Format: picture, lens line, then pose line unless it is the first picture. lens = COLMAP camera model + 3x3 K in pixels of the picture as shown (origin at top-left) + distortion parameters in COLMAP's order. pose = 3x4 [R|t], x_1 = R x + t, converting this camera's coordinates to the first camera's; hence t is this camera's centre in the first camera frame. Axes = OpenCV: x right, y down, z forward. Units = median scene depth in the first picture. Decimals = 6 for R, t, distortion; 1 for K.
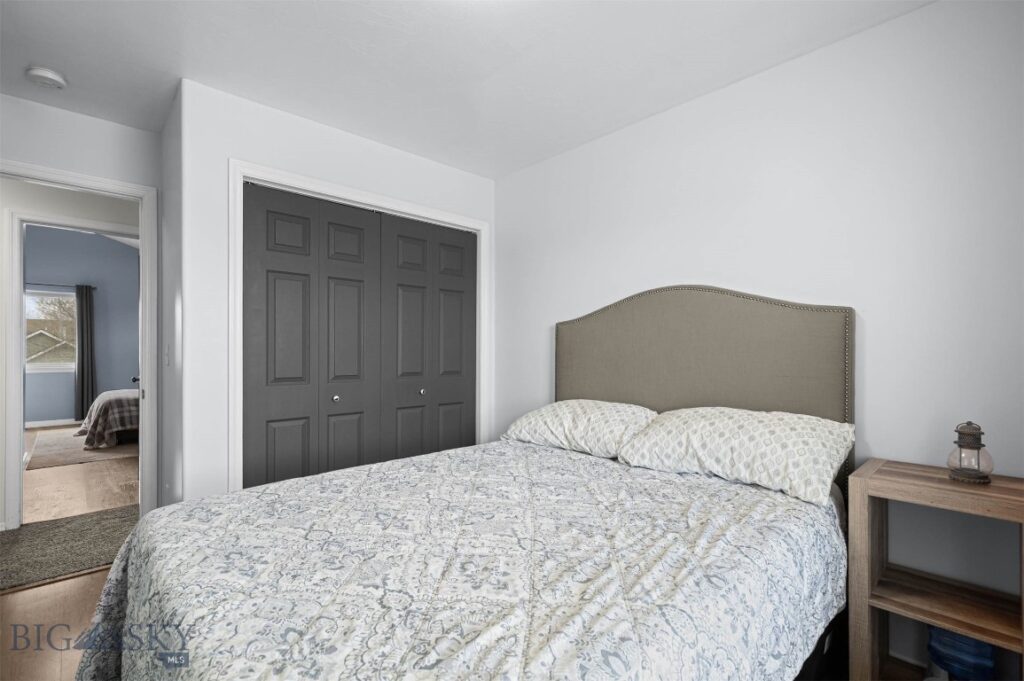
lens RADIAL K [[462.8, 0, 515.0], [0, 462.8, 345.8], [0, 0, 1]] dist [0.009271, -0.001281]
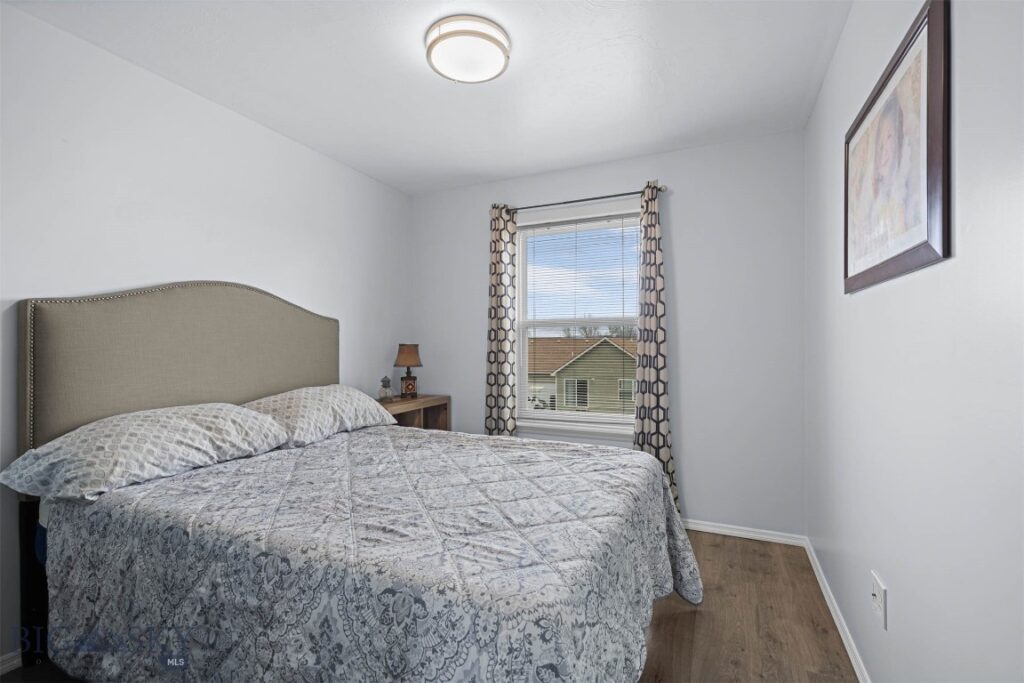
lens RADIAL K [[462.8, 0, 513.2], [0, 462.8, 345.0], [0, 0, 1]] dist [0.009271, -0.001281]
pose [[-0.378314, 0.003225, 0.925672, -1.165769], [-0.004295, 0.999977, -0.005240, 0.019729], [-0.925667, -0.005958, -0.378292, 1.123740]]
